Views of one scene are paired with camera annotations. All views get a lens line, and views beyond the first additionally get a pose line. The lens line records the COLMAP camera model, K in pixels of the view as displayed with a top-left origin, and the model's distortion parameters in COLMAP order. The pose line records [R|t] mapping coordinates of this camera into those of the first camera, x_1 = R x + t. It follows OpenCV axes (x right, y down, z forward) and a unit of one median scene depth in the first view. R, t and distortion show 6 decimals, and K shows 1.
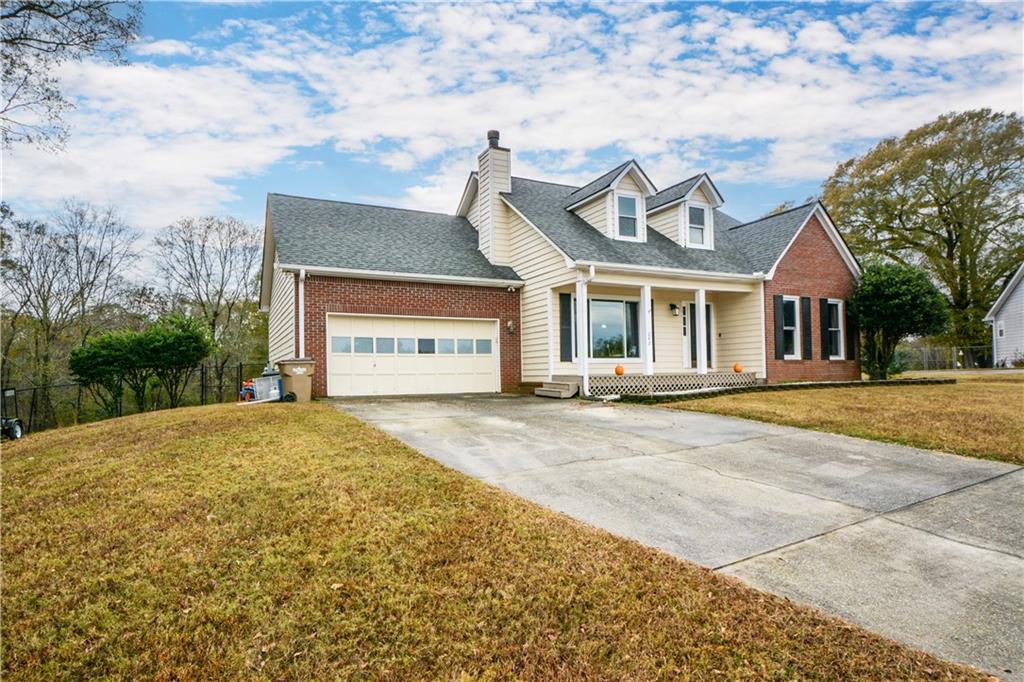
lens RADIAL K [[596.3, 0, 512.0], [0, 596.3, 341.0], [0, 0, 1]] dist [-0.003546, -0.000693]
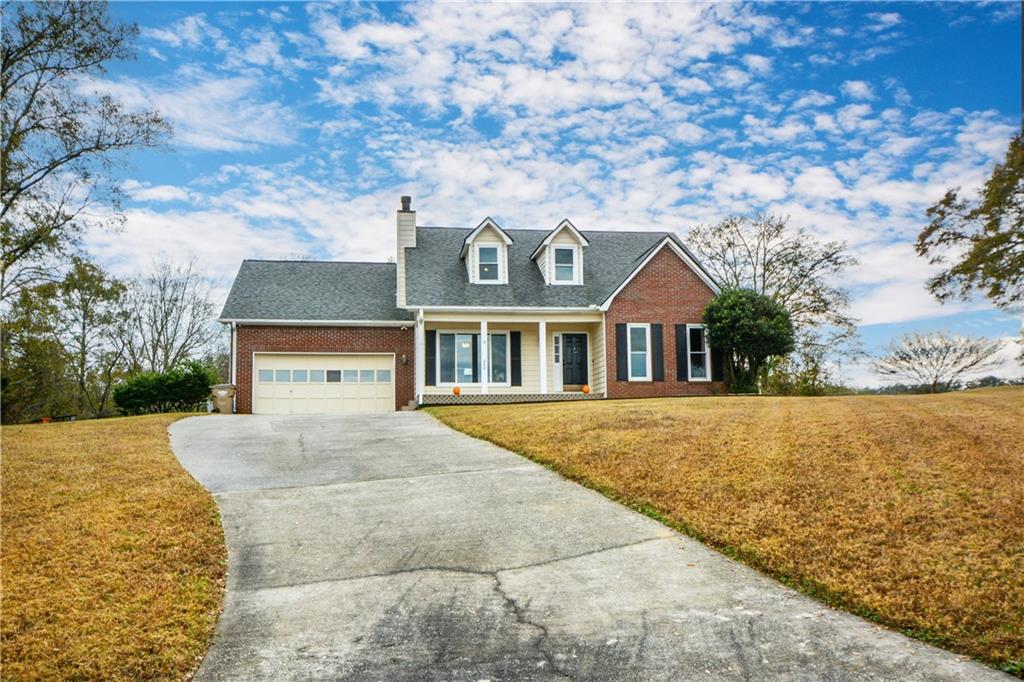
lens RADIAL K [[852.2, 0, 512.0], [0, 852.2, 341.0], [0, 0, 1]] dist [0.005129, 0.001886]
pose [[0.952446, -0.037628, -0.302377, 0.743892], [0.018382, 0.997634, -0.066245, 0.059402], [0.304154, 0.057537, 0.950884, -0.595293]]
